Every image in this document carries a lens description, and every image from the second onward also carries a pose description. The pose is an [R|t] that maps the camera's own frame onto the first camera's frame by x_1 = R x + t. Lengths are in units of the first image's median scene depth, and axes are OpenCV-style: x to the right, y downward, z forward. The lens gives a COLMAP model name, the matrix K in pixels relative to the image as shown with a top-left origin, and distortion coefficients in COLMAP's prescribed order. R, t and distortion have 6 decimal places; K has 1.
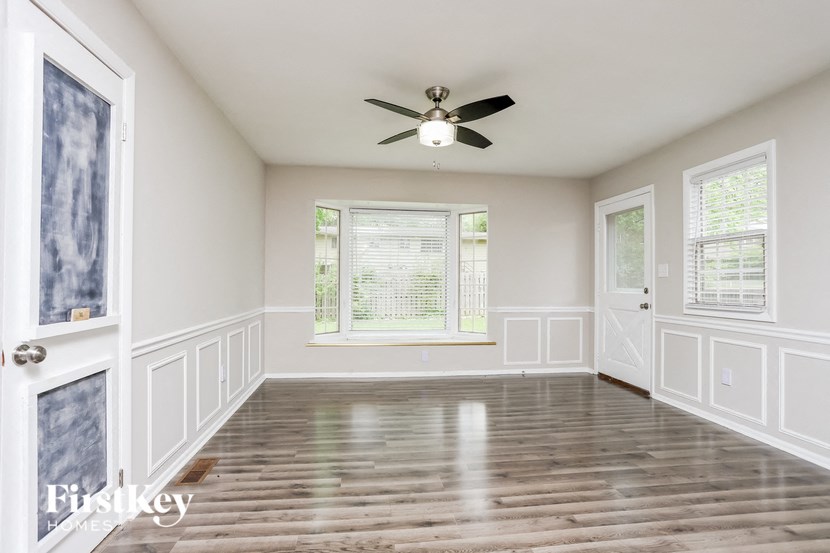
lens RADIAL K [[421.2, 0, 413.9], [0, 421.2, 277.1], [0, 0, 1]] dist [-0.000466, 0.000020]
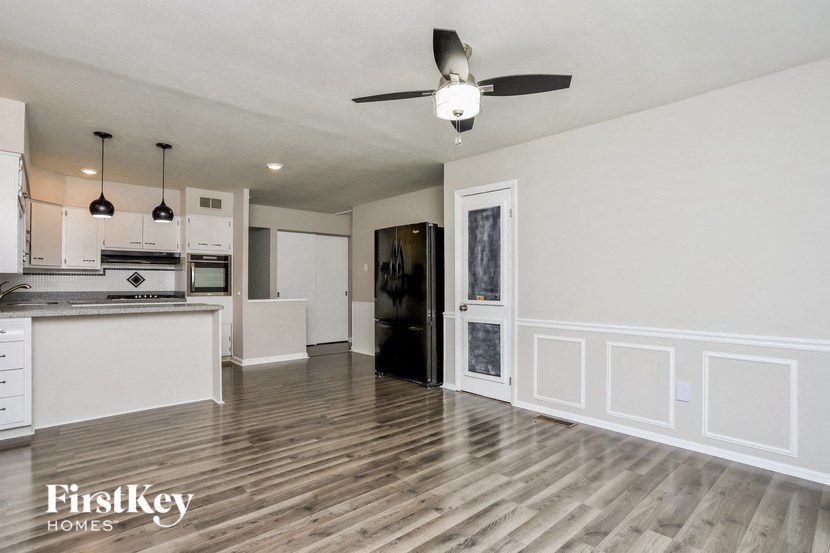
lens RADIAL K [[421.2, 0, 415.6], [0, 421.2, 282.8], [0, 0, 1]] dist [-0.000466, 0.000020]
pose [[-0.820956, -0.013030, -0.570843, 0.972655], [-0.004673, 0.999859, -0.016101, 0.036650], [0.570973, -0.010550, -0.820901, 2.734470]]
